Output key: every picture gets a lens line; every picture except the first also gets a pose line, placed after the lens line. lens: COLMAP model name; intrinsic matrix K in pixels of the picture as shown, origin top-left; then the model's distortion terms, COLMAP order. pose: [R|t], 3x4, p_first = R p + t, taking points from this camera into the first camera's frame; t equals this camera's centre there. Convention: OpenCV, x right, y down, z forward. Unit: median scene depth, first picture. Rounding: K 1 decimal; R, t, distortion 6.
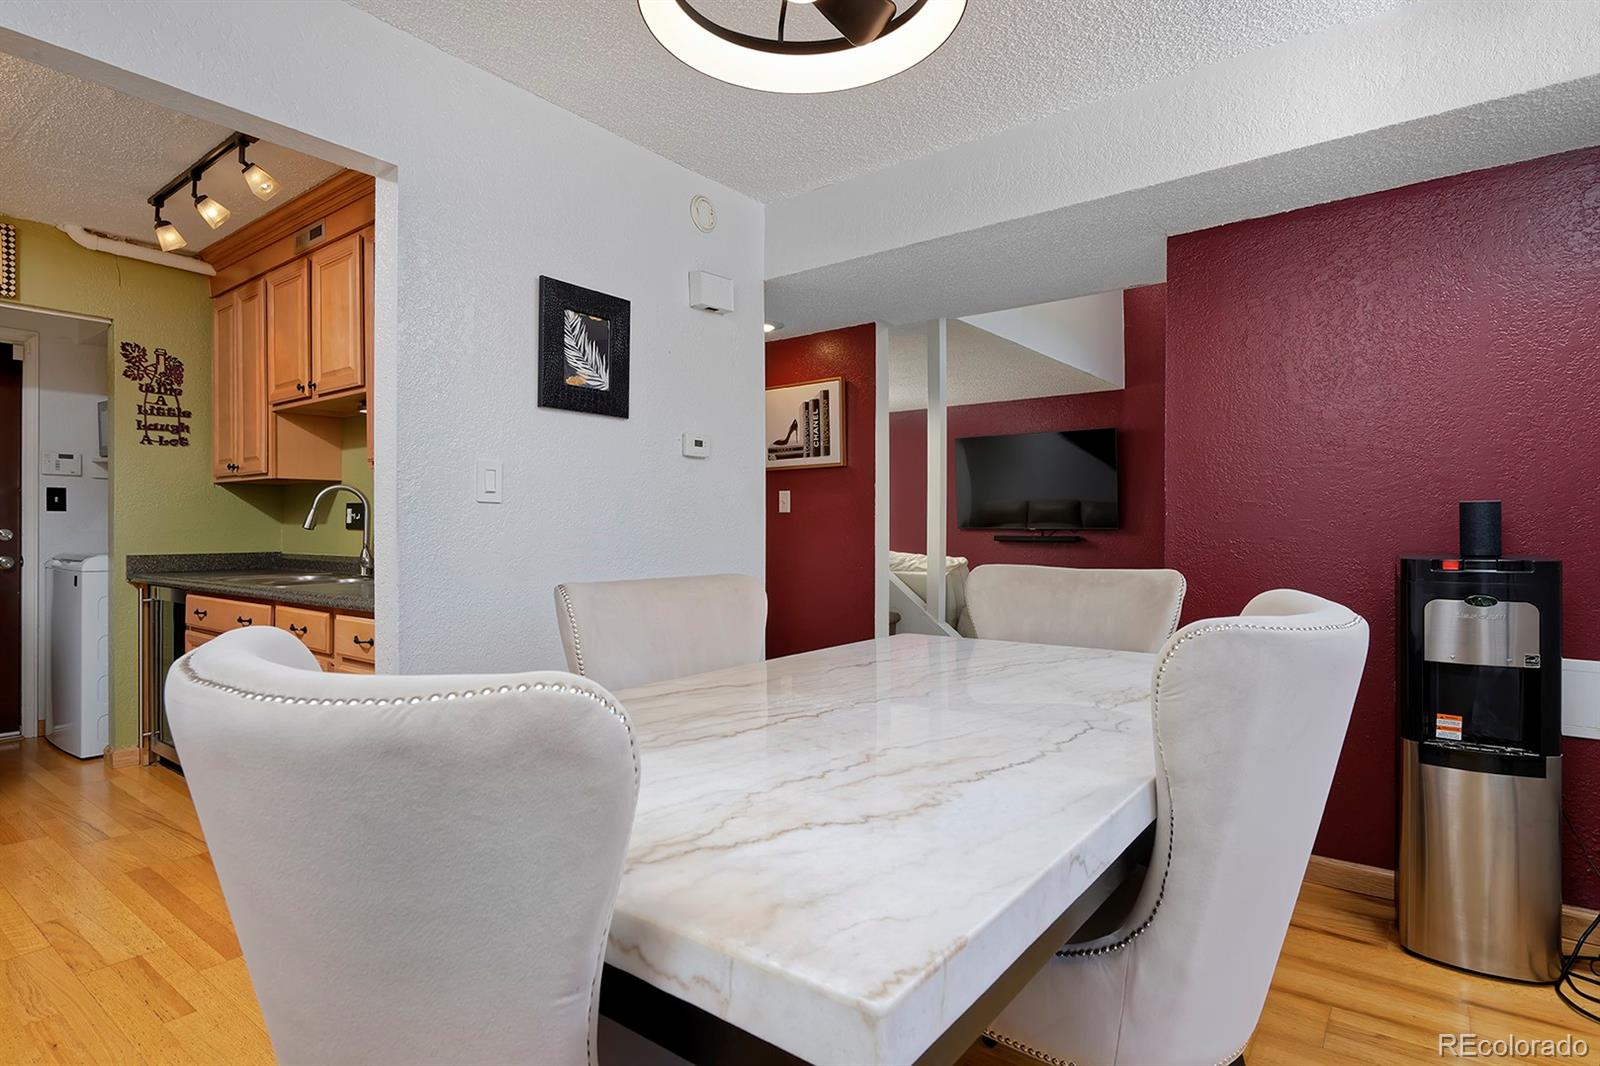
lens RADIAL K [[833.0, 0, 803.9], [0, 833.0, 531.2], [0, 0, 1]] dist [-0.003438, 0.000261]
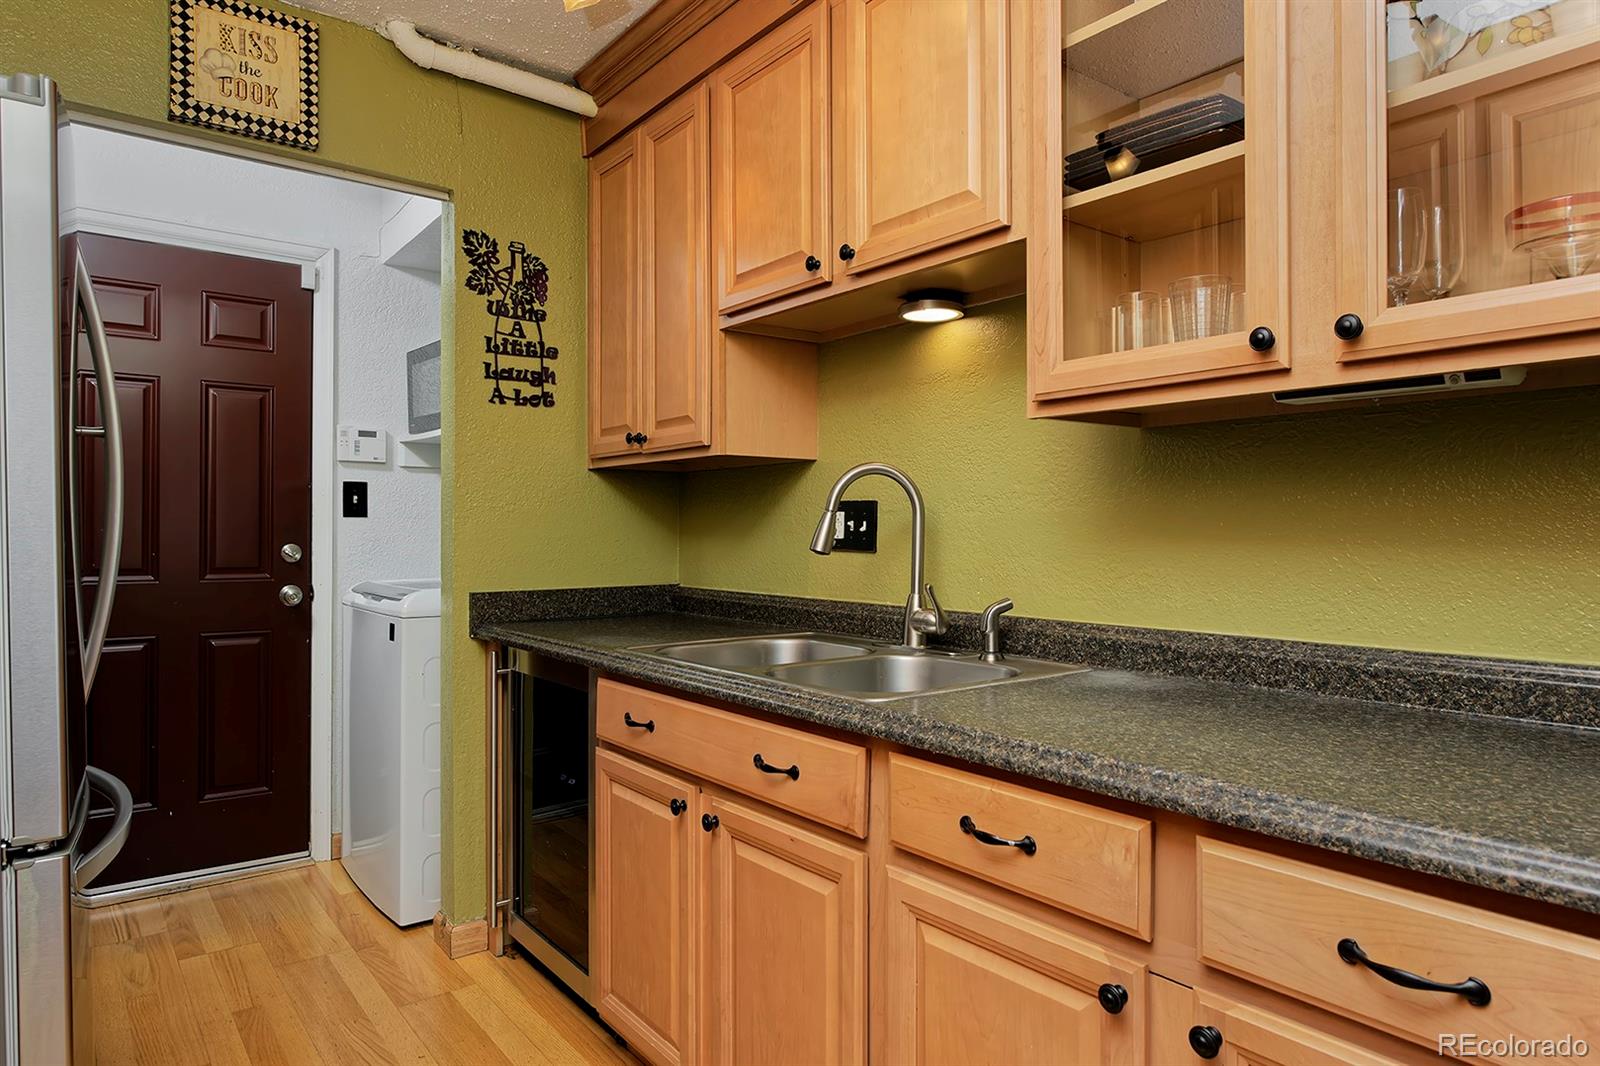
lens RADIAL K [[969.3, 0, 810.1], [0, 969.3, 532.5], [0, 0, 1]] dist [-0.001646, -0.002230]
pose [[0.968187, 0.000163, -0.250229, -0.402326], [-0.000813, 0.999997, -0.002492, -0.011769], [0.250228, 0.002616, 0.968183, 0.388829]]
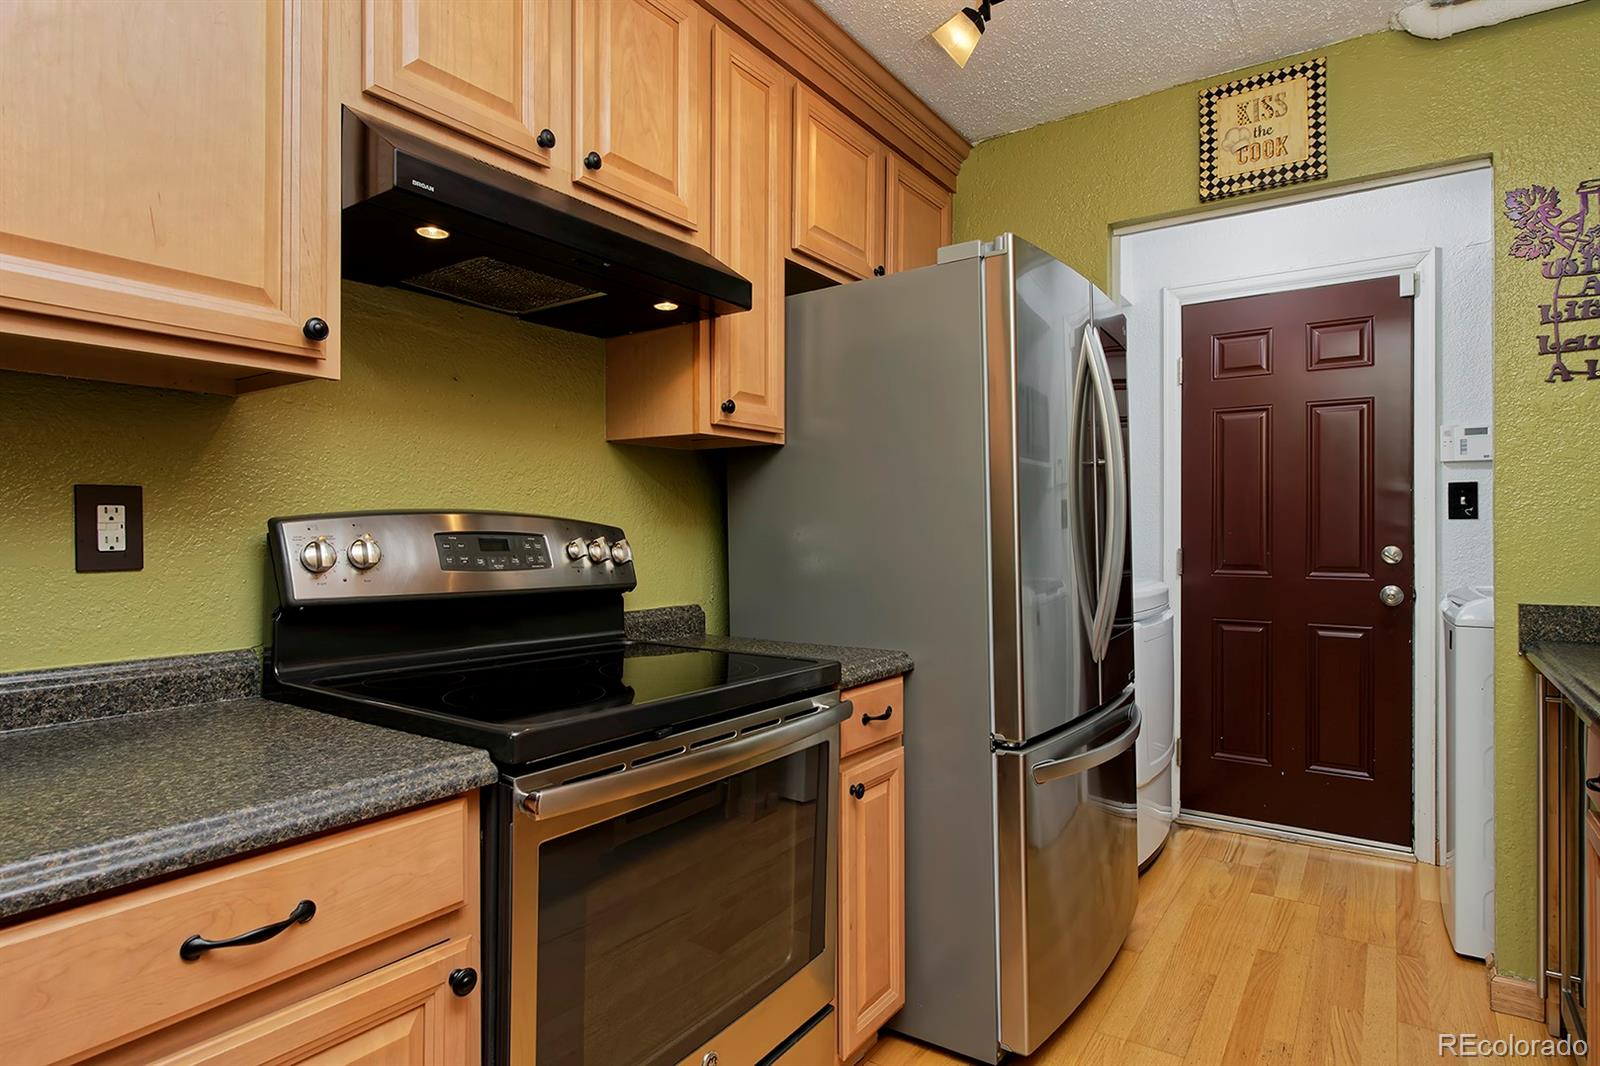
lens RADIAL K [[867.4, 0, 799.8], [0, 867.4, 534.5], [0, 0, 1]] dist [0.000219, 0.000912]
pose [[0.046635, -0.000676, -0.998912, -0.292617], [-0.002280, 0.999997, -0.000783, -0.011994], [0.998909, 0.002314, 0.046633, 0.519763]]
